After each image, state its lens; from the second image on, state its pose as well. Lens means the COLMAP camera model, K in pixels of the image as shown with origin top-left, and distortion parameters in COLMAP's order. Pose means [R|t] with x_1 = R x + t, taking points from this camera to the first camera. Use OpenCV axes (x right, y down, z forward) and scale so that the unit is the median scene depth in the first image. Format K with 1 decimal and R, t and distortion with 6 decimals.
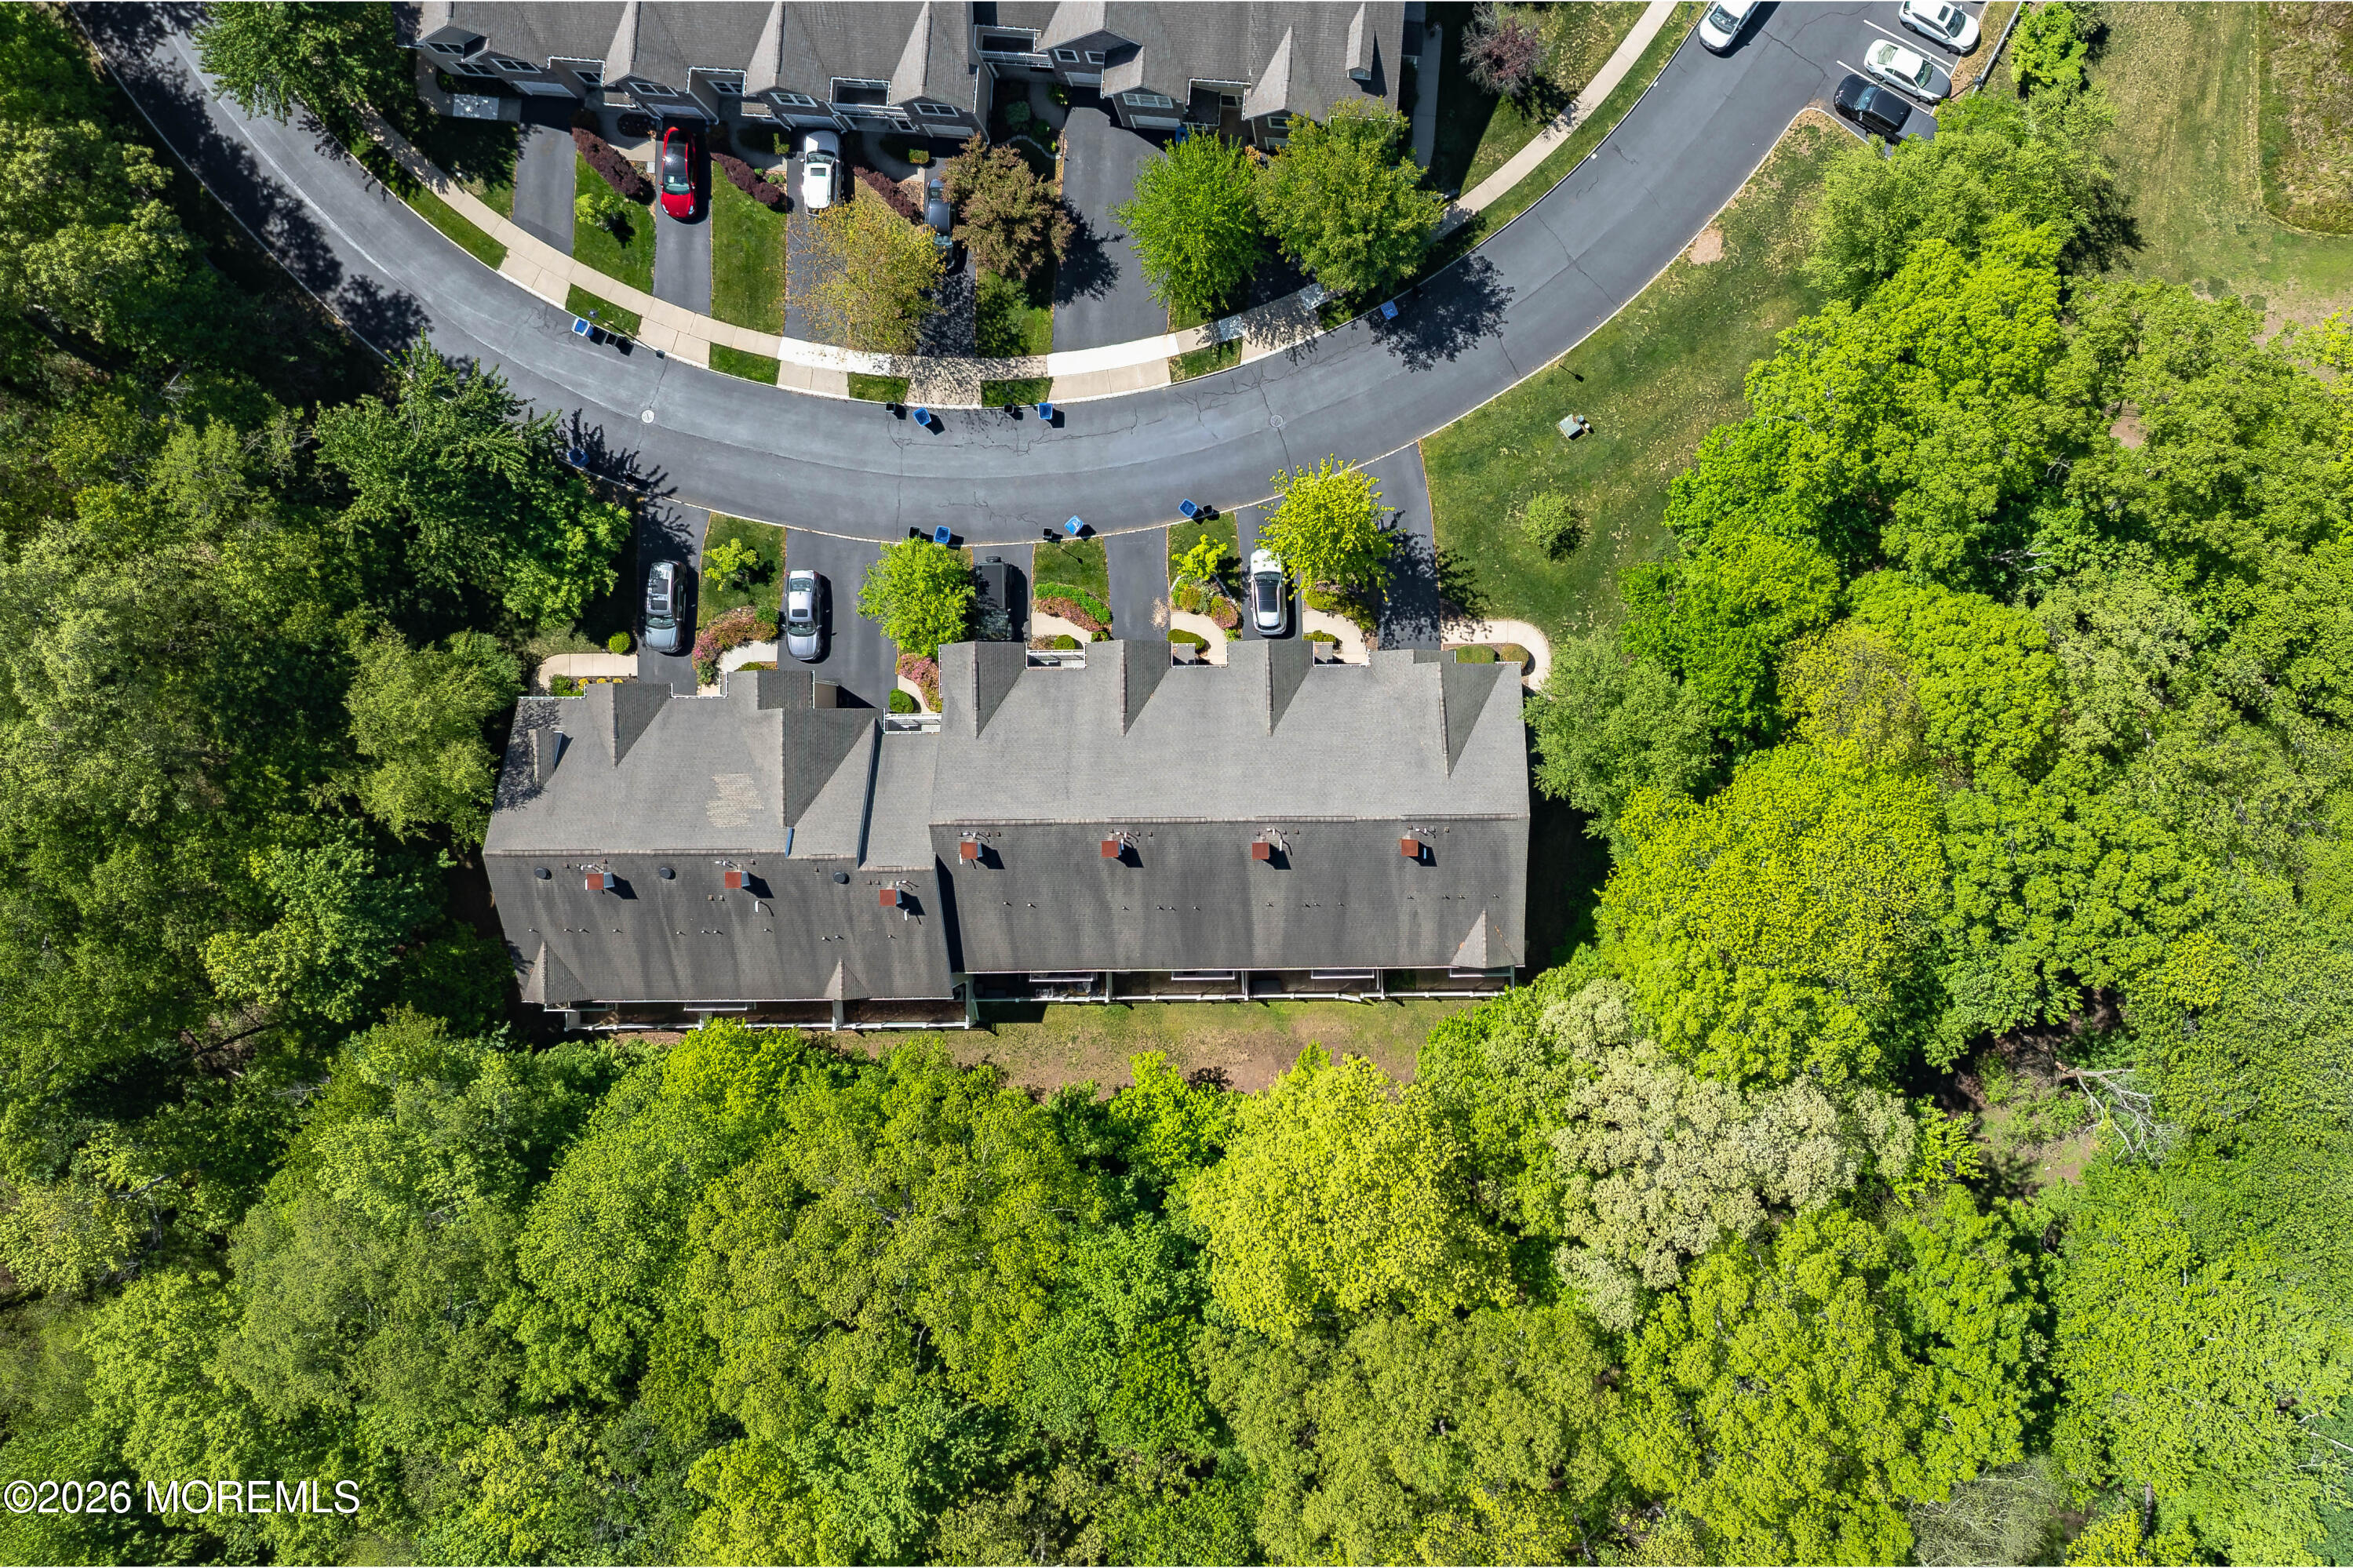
lens RADIAL K [[1947.7, 0, 1266.9], [0, 1947.7, 744.3], [0, 0, 1]] dist [-0.014500, -0.015069]
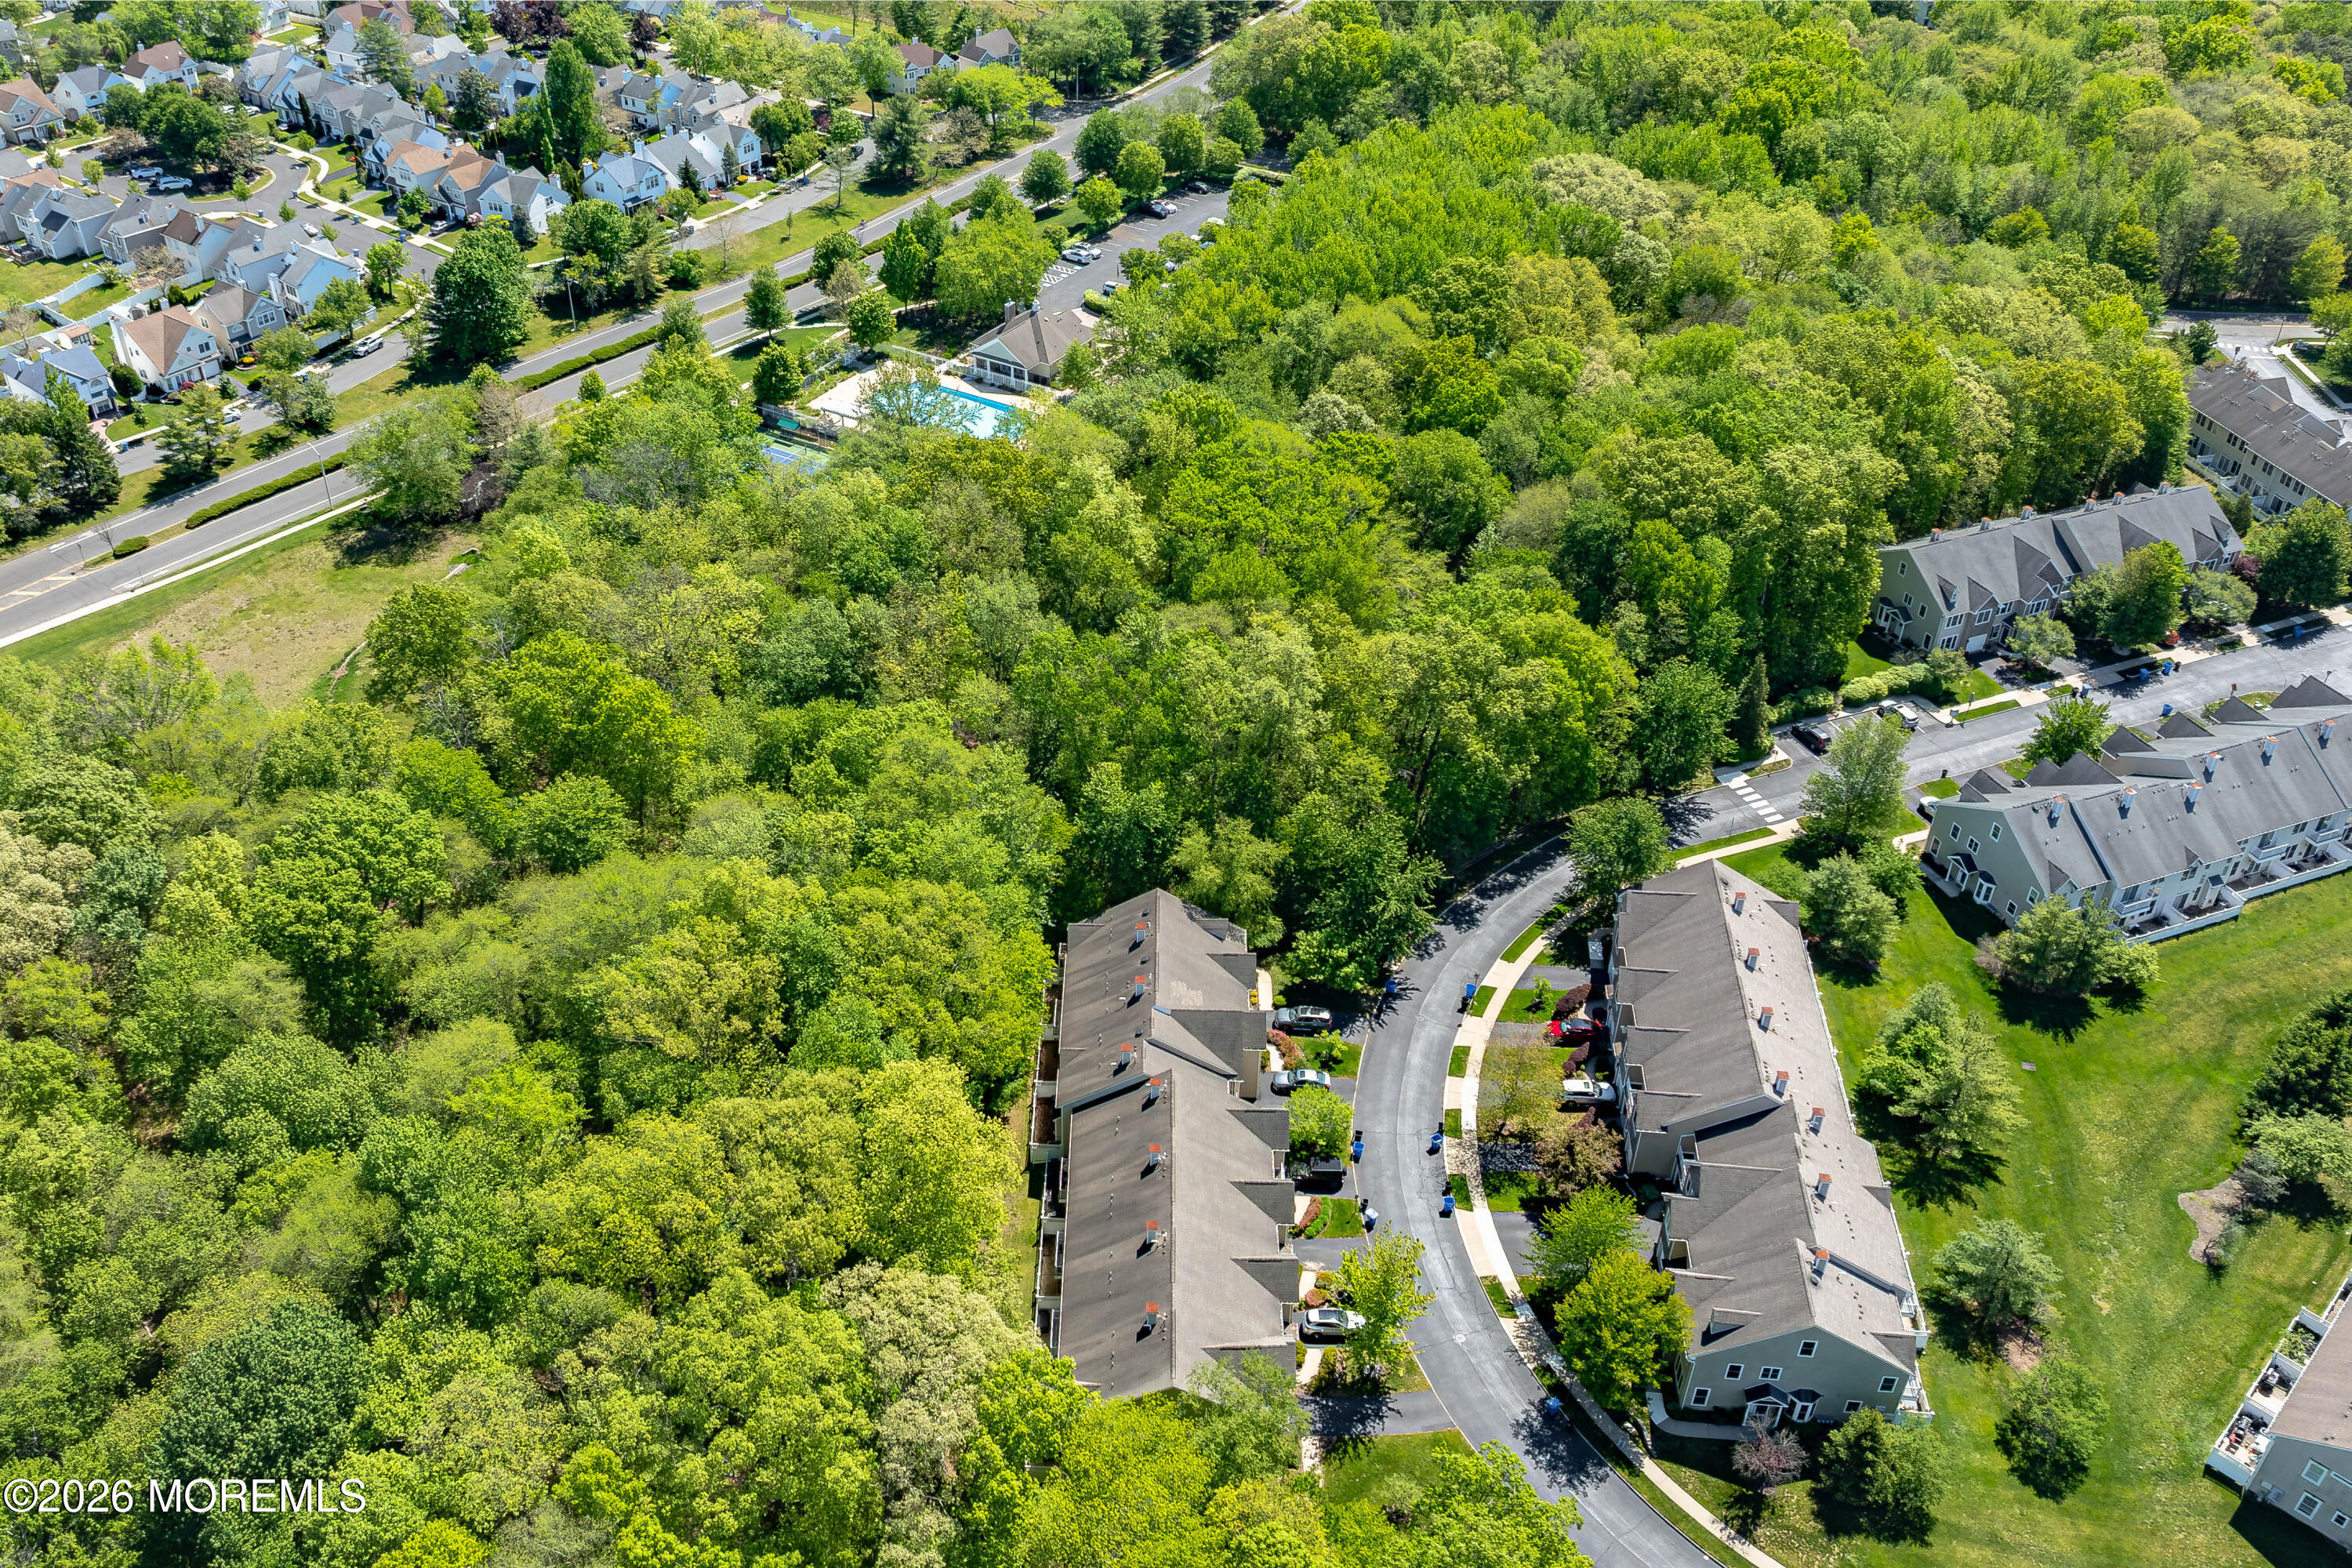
lens RADIAL K [[1947.1, 0, 1167.4], [0, 1947.1, 776.9], [0, 0, 1]] dist [-0.014500, -0.015069]
pose [[-0.010476, 0.587133, -0.809423, 0.874085], [-0.999877, -0.015568, 0.001649, 0.041710], [-0.011633, 0.809341, 0.587224, -0.107811]]
